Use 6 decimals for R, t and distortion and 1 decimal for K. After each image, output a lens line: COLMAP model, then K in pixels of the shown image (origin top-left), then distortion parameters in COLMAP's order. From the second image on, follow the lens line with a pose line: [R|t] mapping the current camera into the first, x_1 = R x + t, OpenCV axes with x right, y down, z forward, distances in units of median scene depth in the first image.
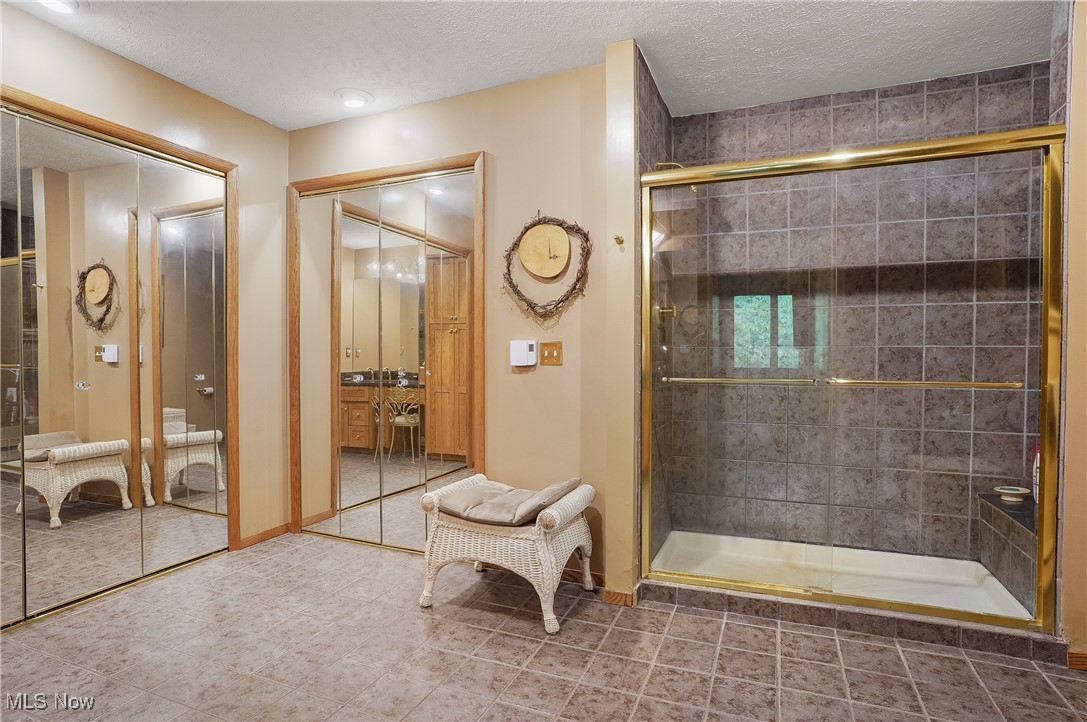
lens RADIAL K [[582.5, 0, 550.2], [0, 582.5, 363.5], [0, 0, 1]] dist [-0.006276, 0.000514]
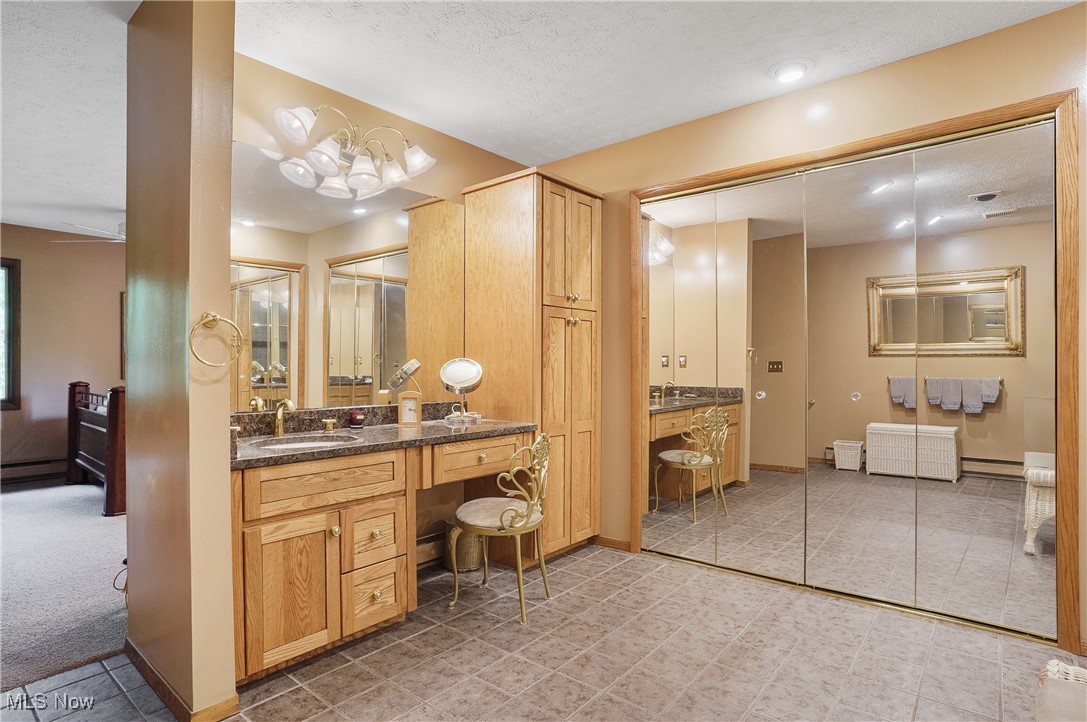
lens RADIAL K [[582.5, 0, 541.5], [0, 582.5, 361.8], [0, 0, 1]] dist [-0.006276, 0.000514]
pose [[-0.309826, -0.006832, -0.950769, 0.655523], [-0.012332, 0.999919, -0.003167, -0.018415], [0.950713, 0.010744, -0.309885, 1.350644]]
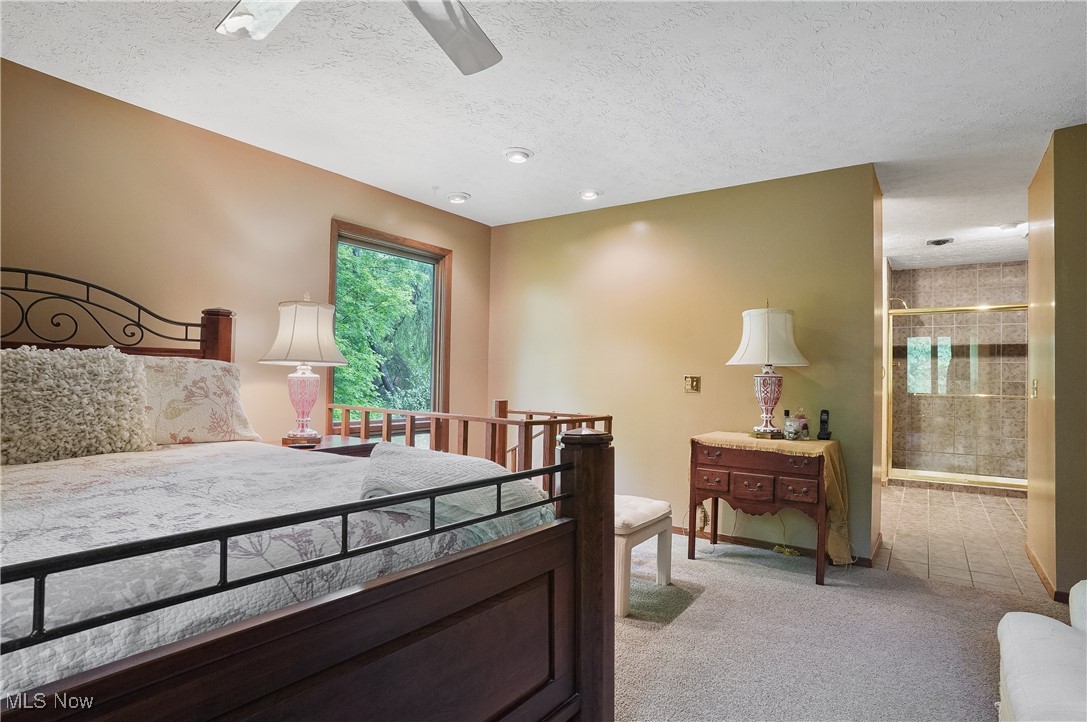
lens RADIAL K [[582.5, 0, 534.5], [0, 582.5, 363.2], [0, 0, 1]] dist [-0.006276, 0.000514]
pose [[0.977538, 0.011707, -0.210433, -0.658925], [-0.018163, 0.999421, -0.028774, -0.002930], [0.209974, 0.031950, 0.977185, -1.424916]]
